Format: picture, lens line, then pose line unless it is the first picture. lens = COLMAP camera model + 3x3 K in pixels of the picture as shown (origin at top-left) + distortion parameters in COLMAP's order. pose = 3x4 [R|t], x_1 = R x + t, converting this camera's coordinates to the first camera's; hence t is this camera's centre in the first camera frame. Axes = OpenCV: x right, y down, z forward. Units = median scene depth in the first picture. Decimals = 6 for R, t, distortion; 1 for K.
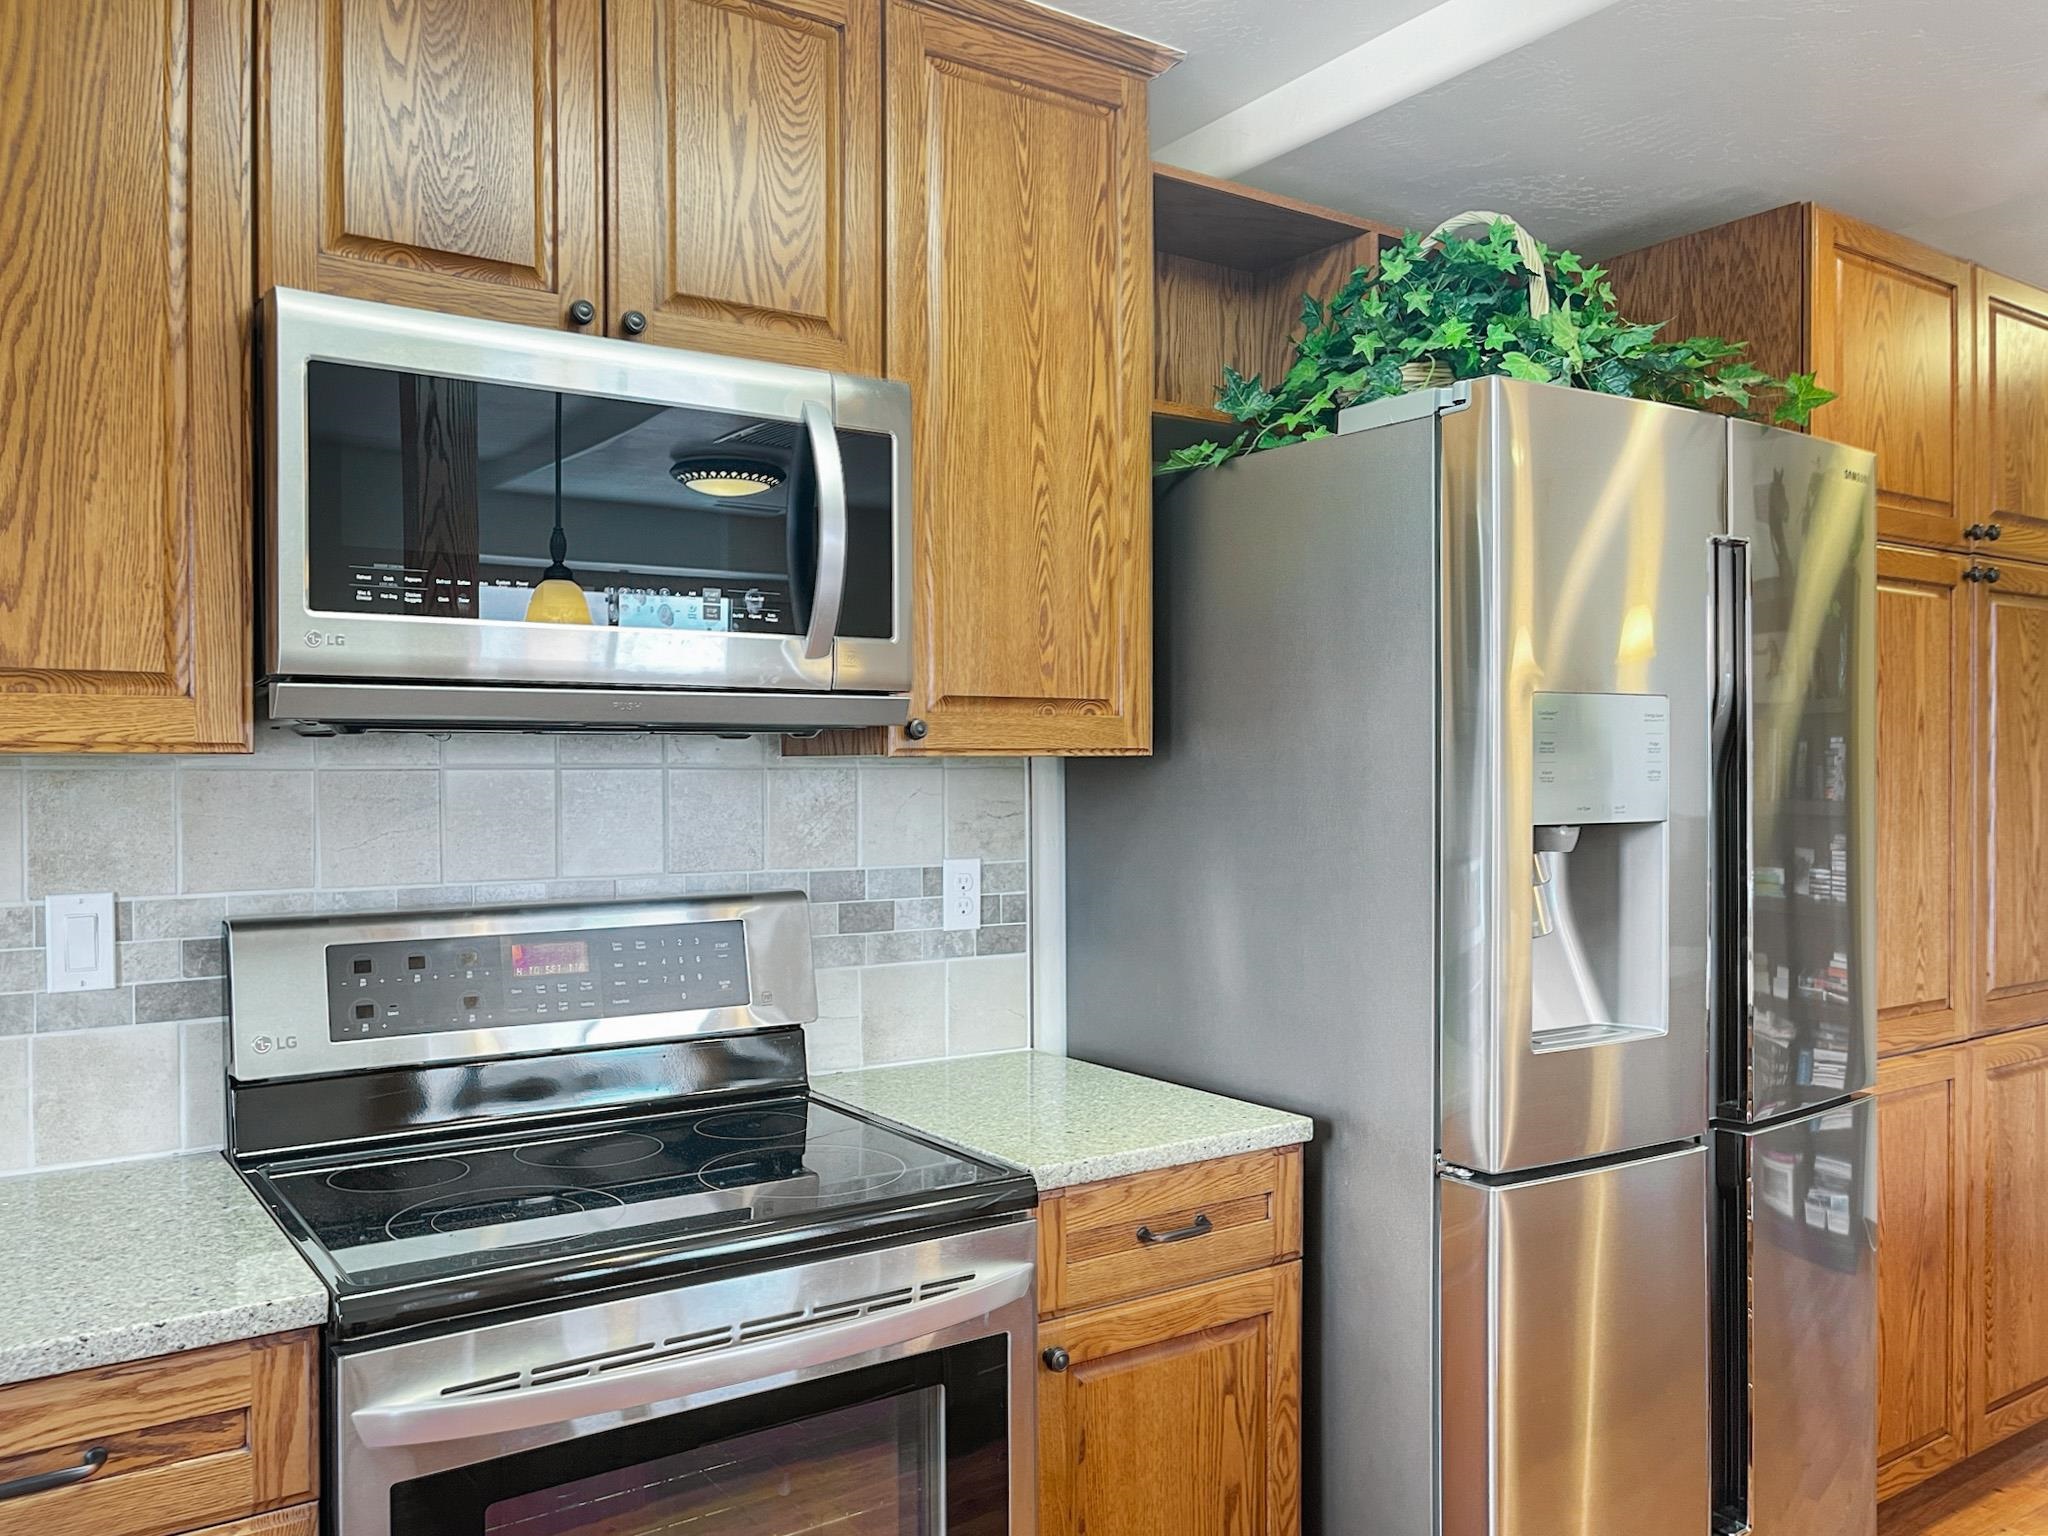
lens RADIAL K [[1596.3, 0, 1025.8], [0, 1596.3, 779.3], [0, 0, 1]] dist [-0.027644, 0.044812]
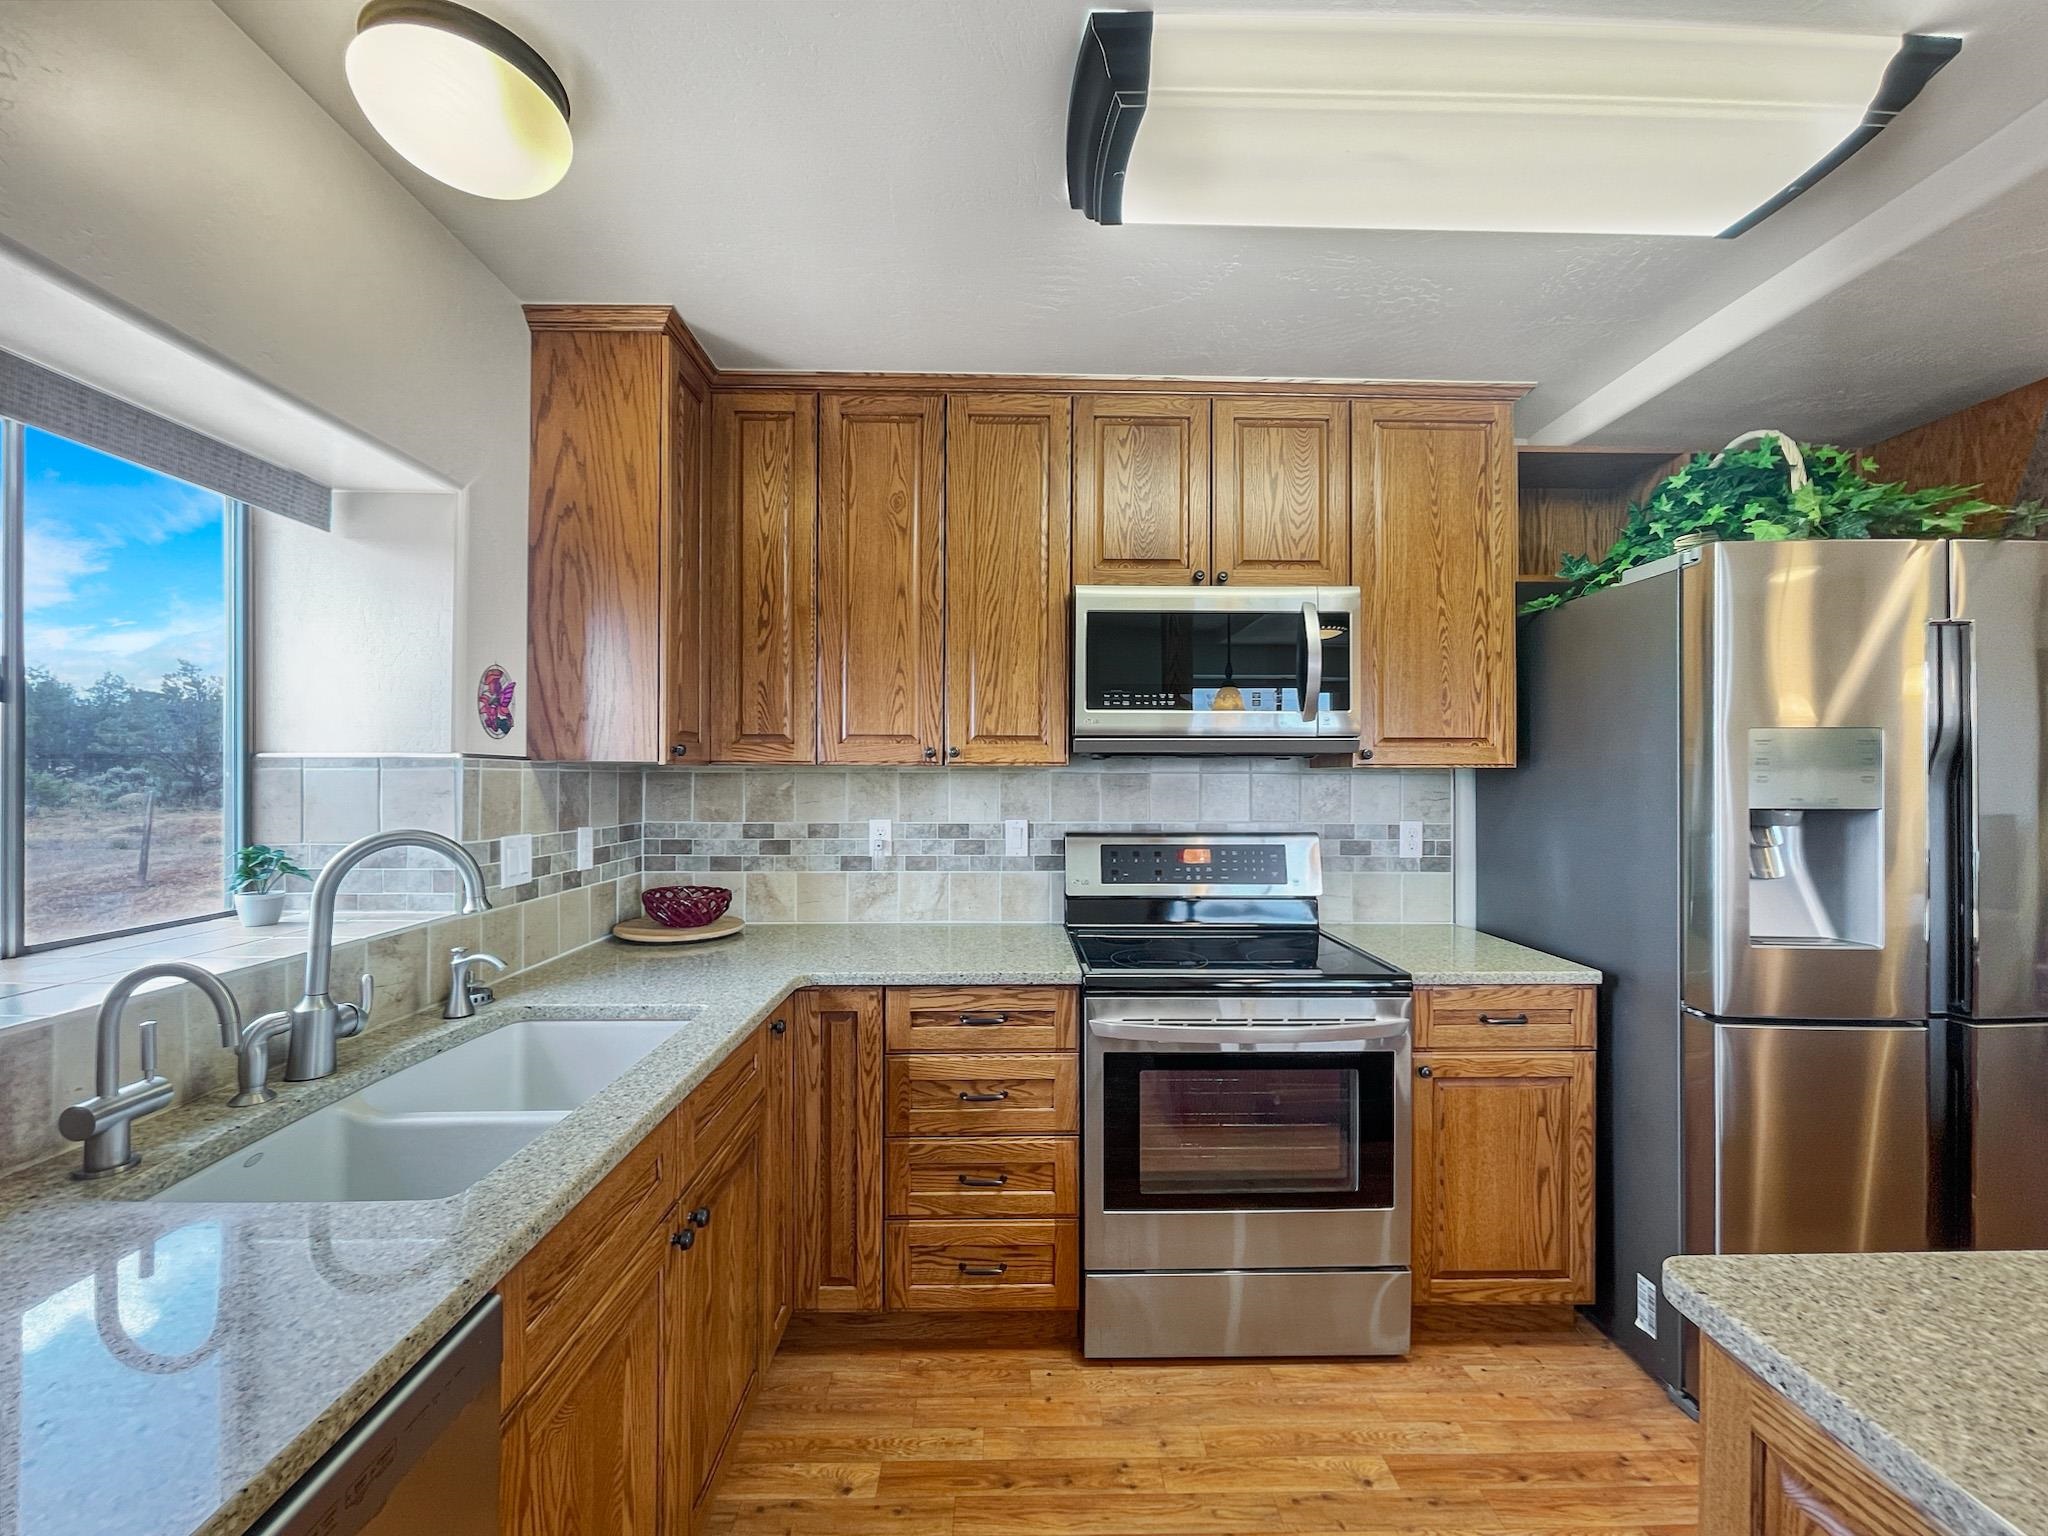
lens RADIAL K [[823.7, 0, 1024.0], [0, 823.7, 768.0], [0, 0, 1]] dist [-0.000366, -0.000008]
pose [[0.835806, -0.000185, -0.549024, 0.144861], [-0.009342, 0.999850, -0.014559, 0.005346], [0.548945, 0.017297, 0.835679, -0.119739]]
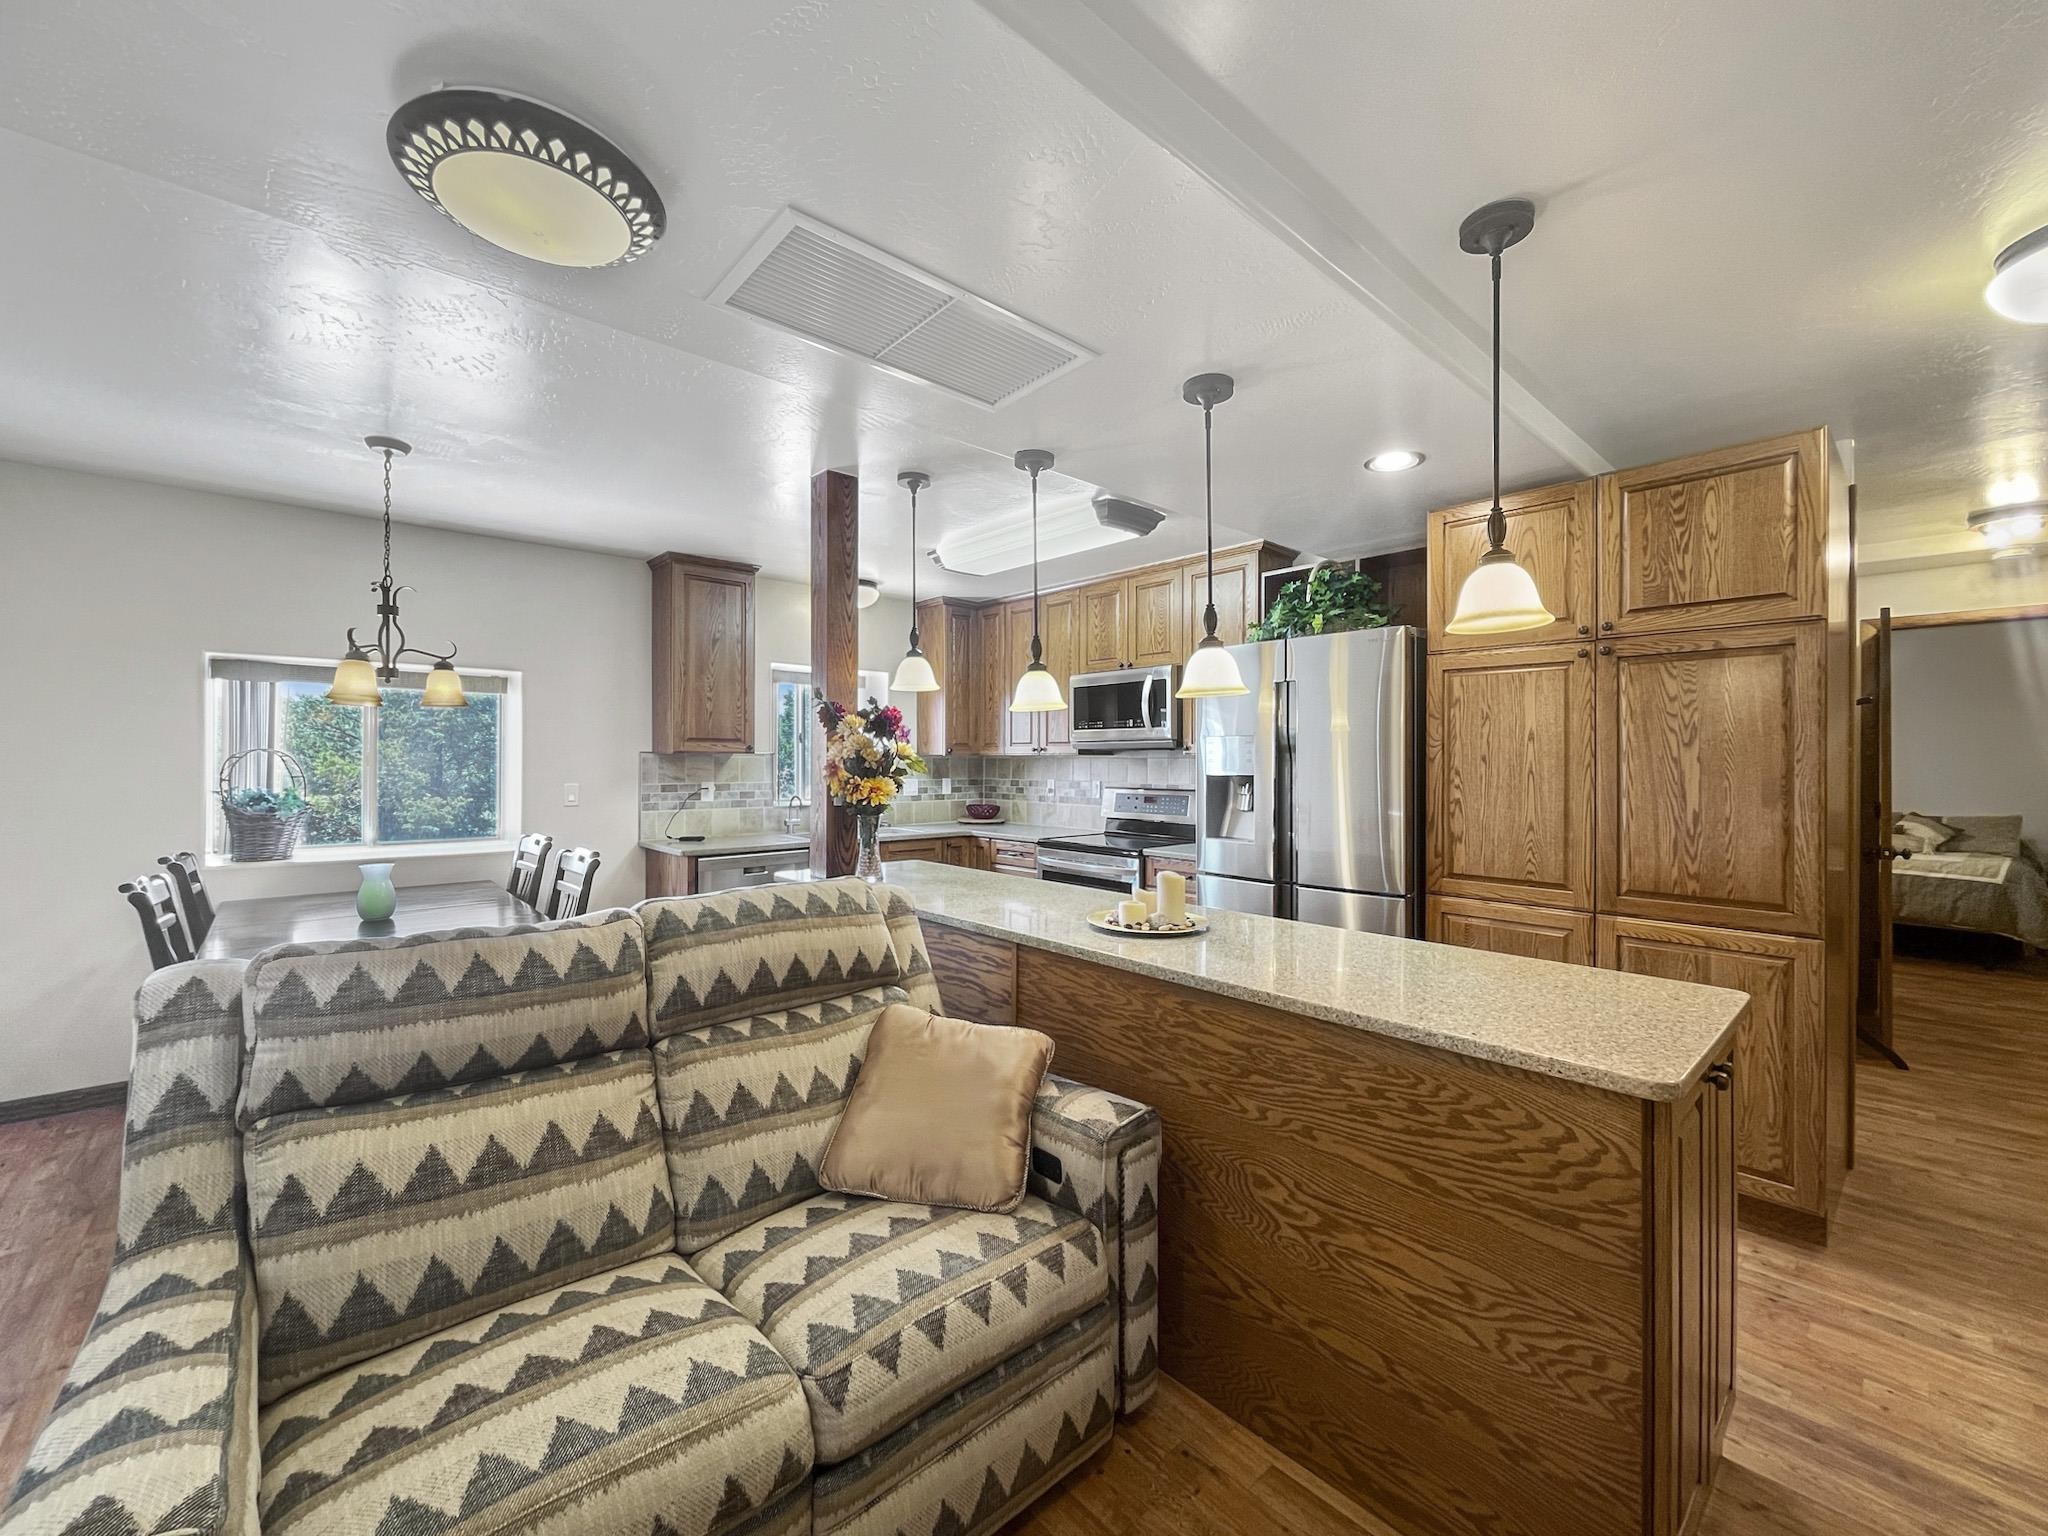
lens RADIAL K [[823.7, 0, 1024.0], [0, 823.7, 768.0], [0, 0, 1]] dist [-0.000366, -0.000008]
pose [[0.124692, 0.011263, -0.992132, 1.937705], [-0.006730, 0.999922, 0.010505, 0.000180], [0.992173, 0.005367, 0.124758, 0.332425]]
